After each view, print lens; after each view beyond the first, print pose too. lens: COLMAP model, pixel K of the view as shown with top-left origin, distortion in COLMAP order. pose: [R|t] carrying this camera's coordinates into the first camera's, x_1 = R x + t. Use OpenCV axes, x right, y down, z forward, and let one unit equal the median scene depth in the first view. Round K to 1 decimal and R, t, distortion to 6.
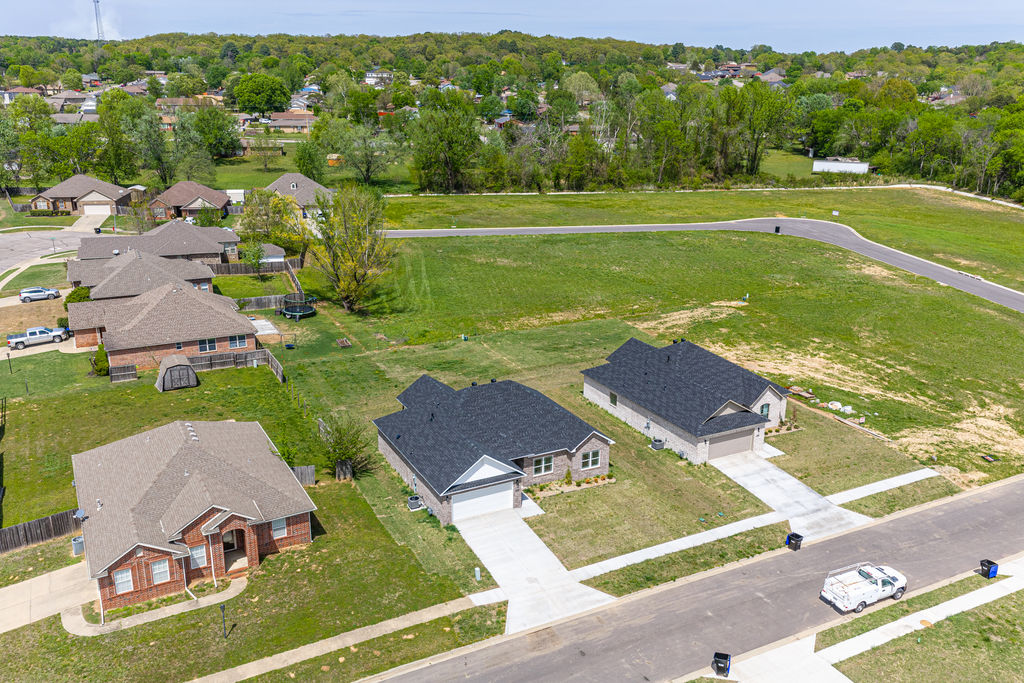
lens RADIAL K [[839.8, 0, 514.7], [0, 839.8, 342.6], [0, 0, 1]] dist [0.080162, -0.057545]
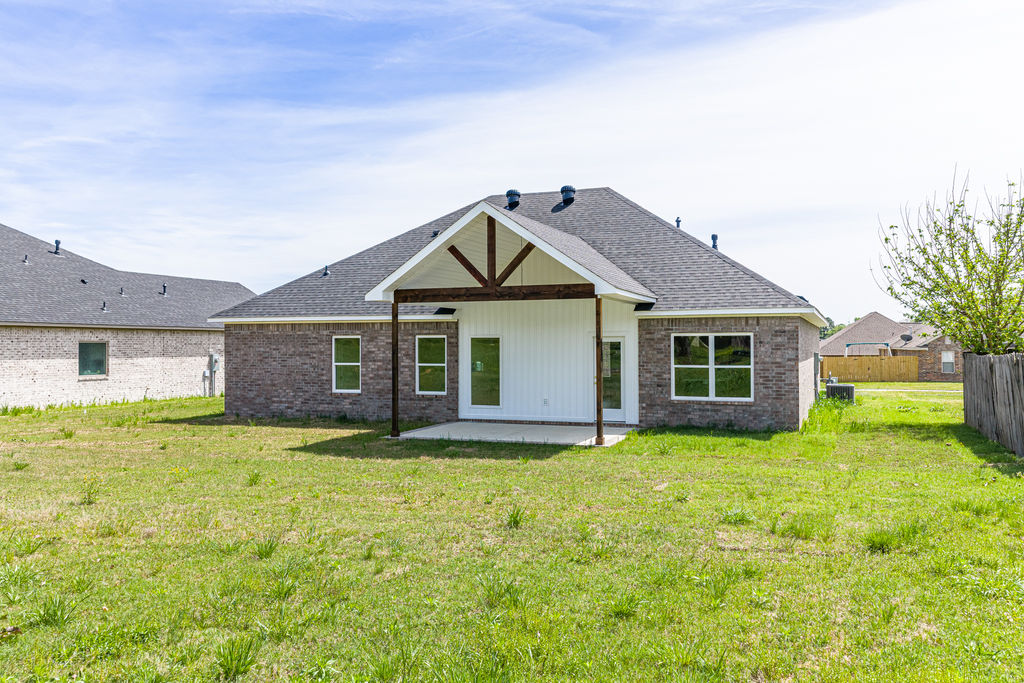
lens RADIAL K [[839.8, 0, 514.7], [0, 839.8, 342.6], [0, 0, 1]] dist [0.080162, -0.057545]
pose [[-0.658172, -0.002218, 0.752864, -0.258817], [0.224426, 0.953954, 0.199010, 0.028706], [-0.718639, 0.299945, -0.627368, 1.060498]]
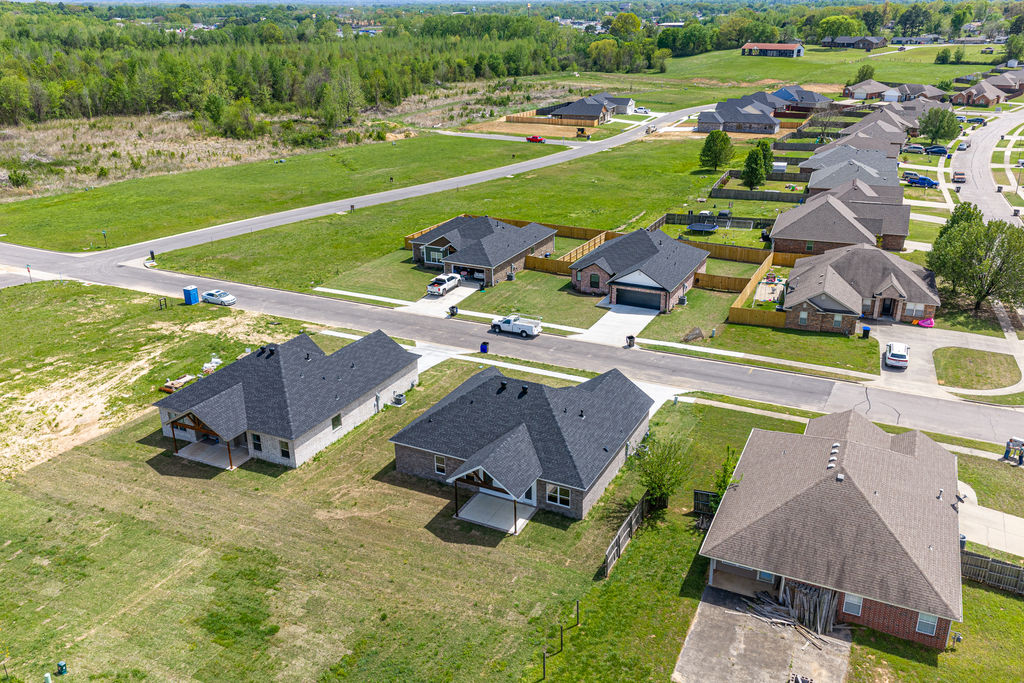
lens RADIAL K [[839.8, 0, 514.7], [0, 839.8, 342.6], [0, 0, 1]] dist [0.080162, -0.057545]
pose [[-0.586280, -0.303597, 0.751069, -0.591886], [0.249489, 0.814394, 0.523944, -0.391649], [-0.770734, 0.494561, -0.401719, 1.128466]]
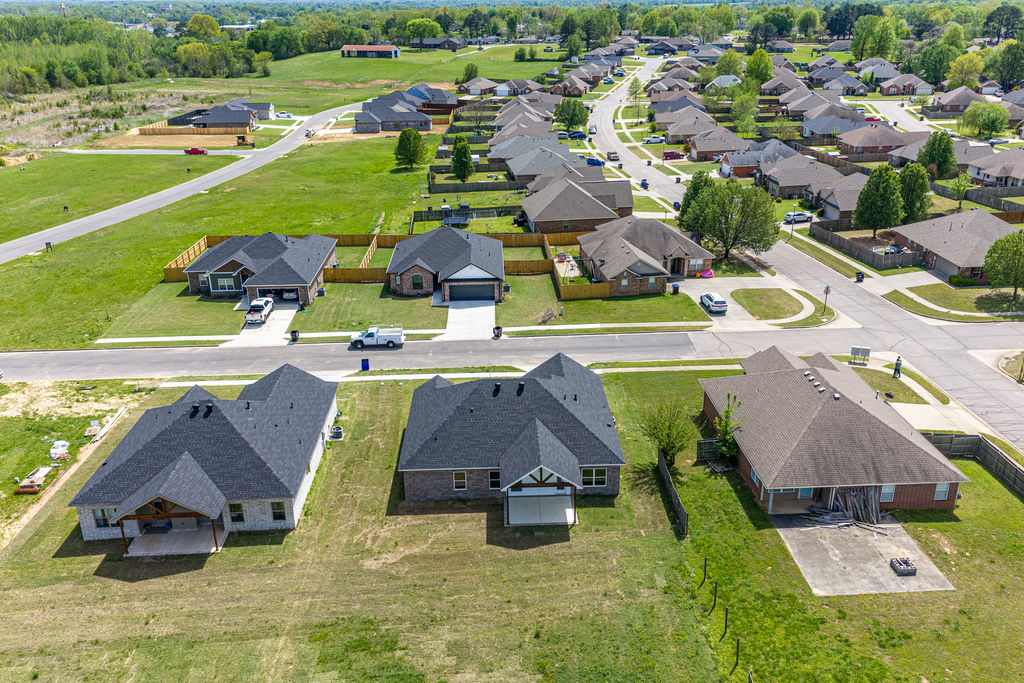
lens RADIAL K [[839.8, 0, 514.7], [0, 839.8, 342.6], [0, 0, 1]] dist [0.080162, -0.057545]
pose [[-0.899741, -0.158680, 0.406555, -0.337324], [0.139107, 0.778698, 0.611783, -0.453934], [-0.413662, 0.607001, -0.678553, 1.331973]]
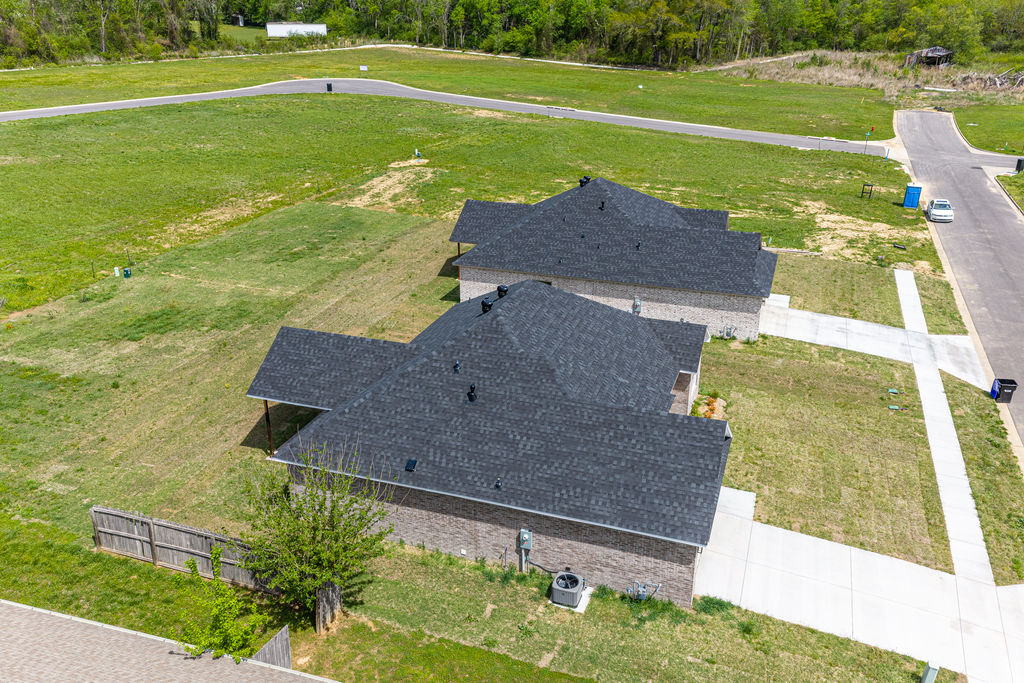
lens RADIAL K [[839.8, 0, 514.7], [0, 839.8, 342.6], [0, 0, 1]] dist [0.080162, -0.057545]
pose [[0.730990, -0.275164, 0.624450, -0.281497], [0.210404, 0.961396, 0.177337, -0.008092], [-0.649140, 0.001755, 0.760667, 0.529034]]
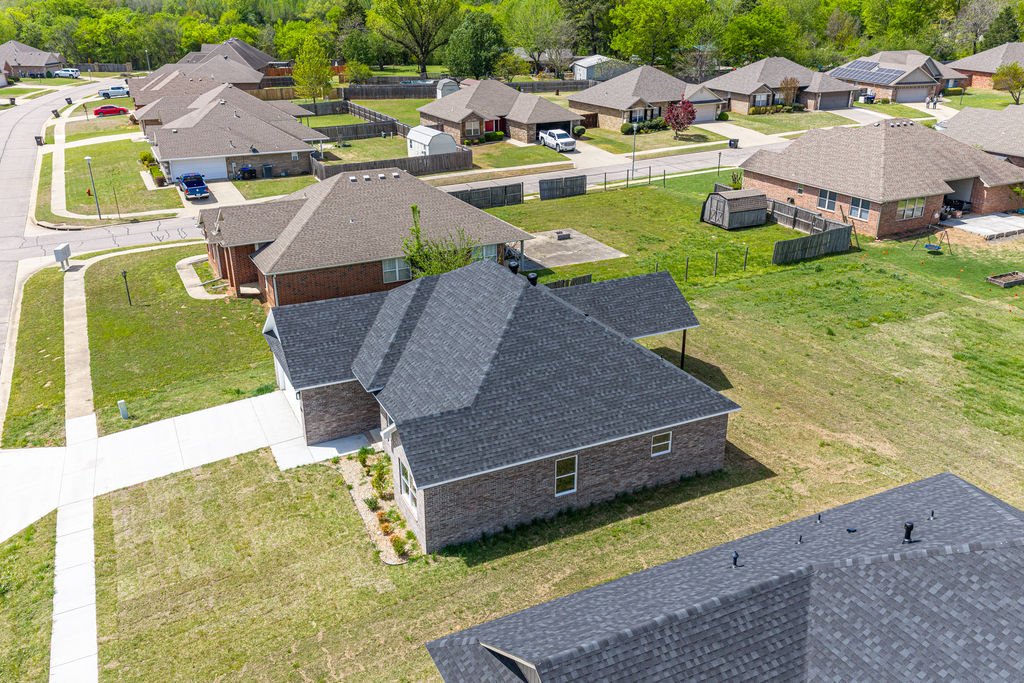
lens RADIAL K [[839.8, 0, 514.7], [0, 839.8, 342.6], [0, 0, 1]] dist [0.080162, -0.057545]
pose [[-0.033313, 0.375244, -0.926327, 0.377420], [-0.294731, 0.881936, 0.367861, -0.083582], [0.954999, 0.285272, 0.081216, 0.813339]]
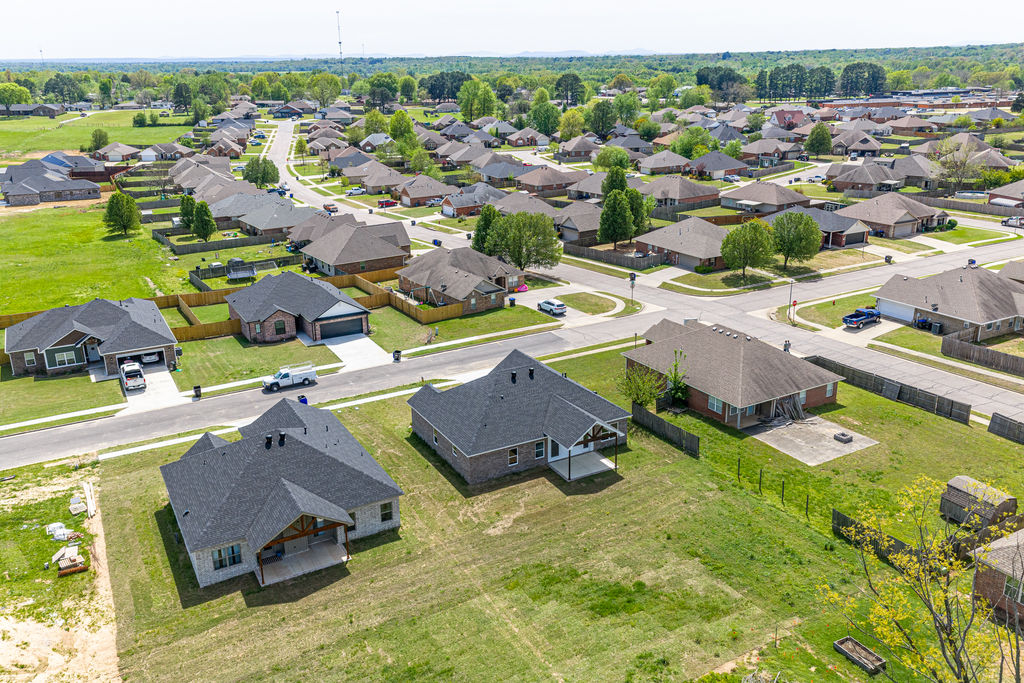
lens RADIAL K [[839.8, 0, 514.7], [0, 839.8, 342.6], [0, 0, 1]] dist [0.080162, -0.057545]
pose [[-0.999688, 0.016044, -0.019162, -0.005510], [0.001719, 0.809056, 0.587729, -0.505881], [0.024933, 0.587513, -0.808831, 1.540344]]
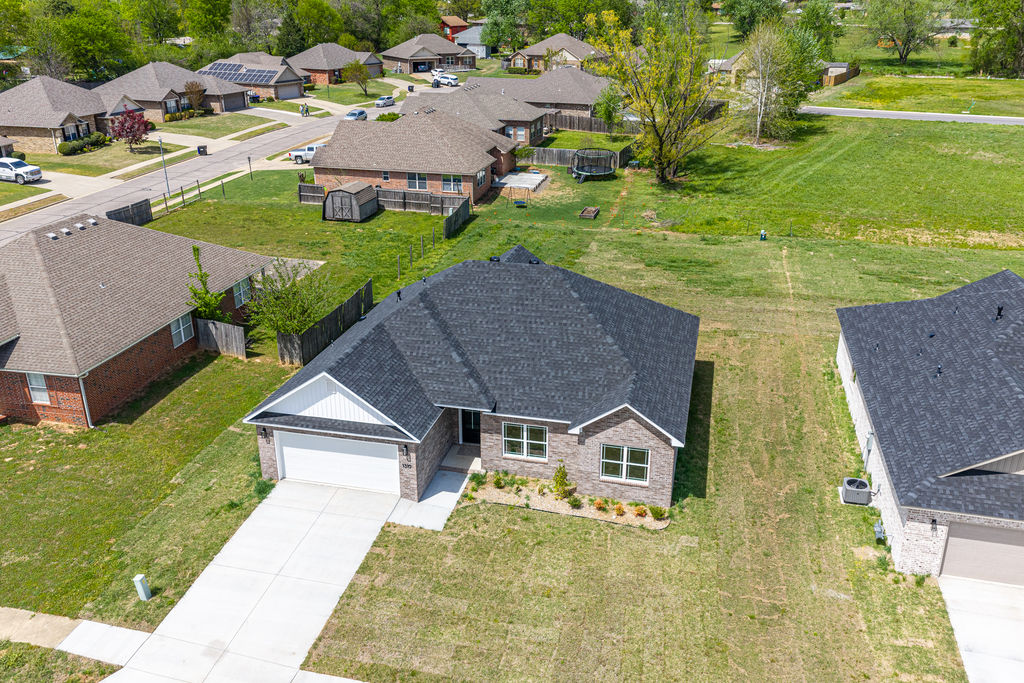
lens RADIAL K [[839.8, 0, 514.7], [0, 839.8, 342.6], [0, 0, 1]] dist [0.080162, -0.057545]
pose [[0.751523, 0.243587, -0.613090, 0.253039], [-0.191673, 0.969869, 0.150387, 0.014822], [0.631249, 0.004494, 0.775567, 0.496399]]
